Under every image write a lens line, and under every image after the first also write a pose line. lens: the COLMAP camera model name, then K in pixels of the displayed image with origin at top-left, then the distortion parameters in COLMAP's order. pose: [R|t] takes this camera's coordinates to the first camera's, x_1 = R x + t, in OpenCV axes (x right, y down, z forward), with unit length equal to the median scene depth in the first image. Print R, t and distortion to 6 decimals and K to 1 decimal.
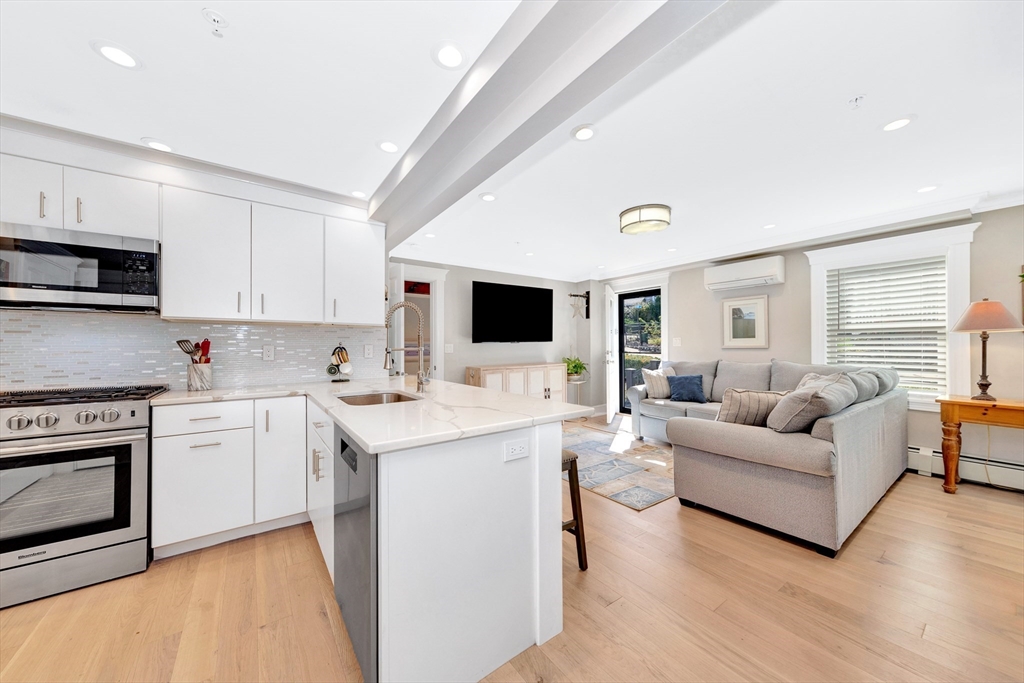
lens RADIAL K [[357.9, 0, 511.2], [0, 357.9, 343.9], [0, 0, 1]] dist [0.001620, 0.000030]
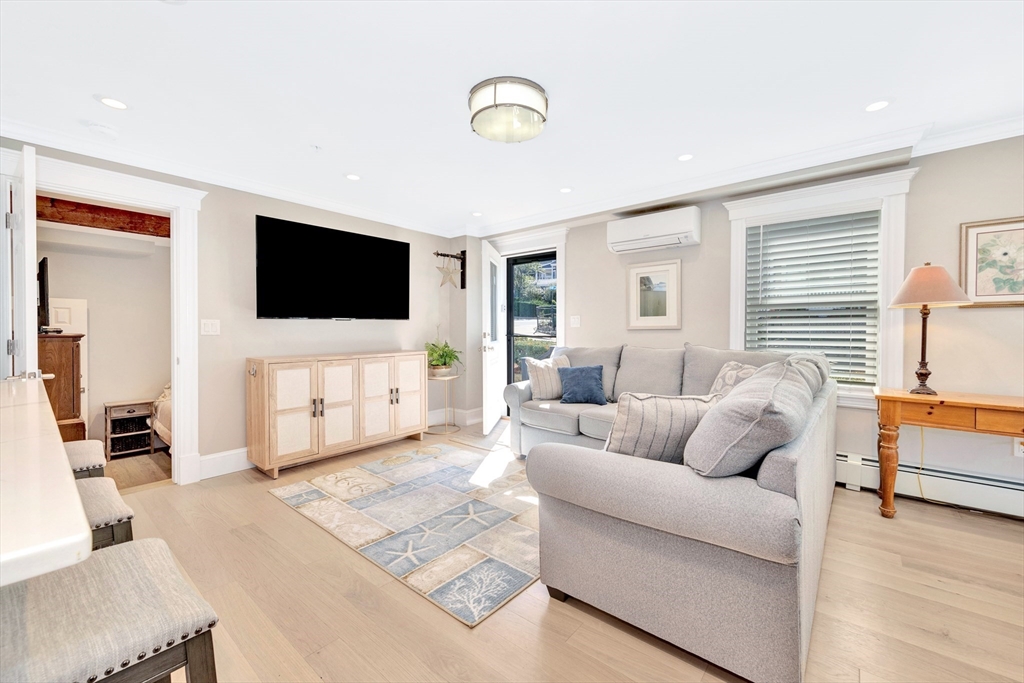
lens RADIAL K [[406.7, 0, 524.0], [0, 406.7, 334.8], [0, 0, 1]] dist [0.004629, 0.000265]
pose [[0.965621, 0.002606, 0.259942, 0.196194], [-0.006163, 0.999898, 0.012871, 0.017523], [-0.259882, -0.014031, 0.965538, 0.289809]]
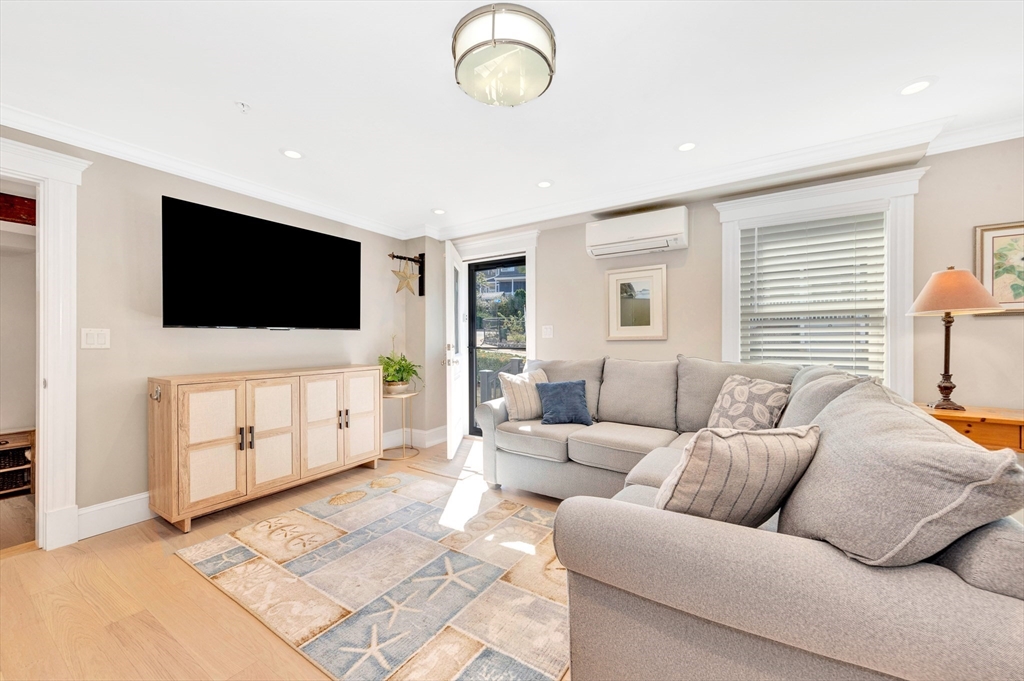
lens RADIAL K [[391.3, 0, 510.8], [0, 391.3, 342.1], [0, 0, 1]] dist [0.004414, 0.000089]
pose [[0.930690, 0.003028, 0.365796, 0.172397], [-0.003615, 0.999993, 0.000919, 0.019804], [-0.365790, -0.002177, 0.930695, 0.459759]]
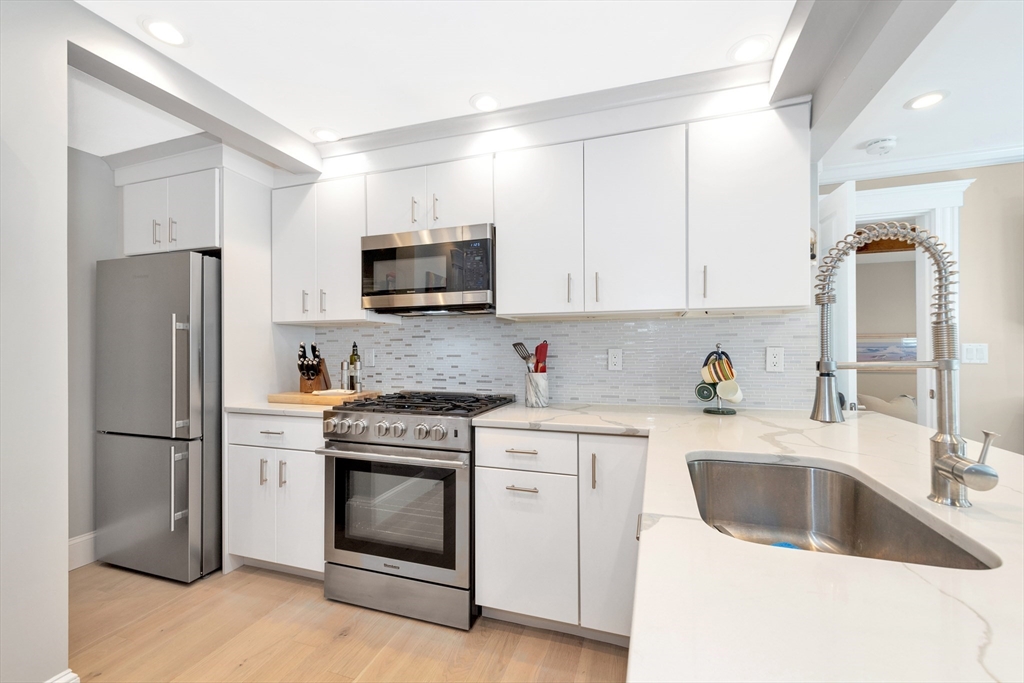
lens RADIAL K [[419.5, 0, 511.0], [0, 419.5, 344.0], [0, 0, 1]] dist [0.002928, -0.000216]
pose [[0.575716, -0.005576, -0.817630, -0.100737], [0.008531, 0.999963, -0.000813, -0.004687], [0.817605, -0.006507, 0.575743, 0.284278]]
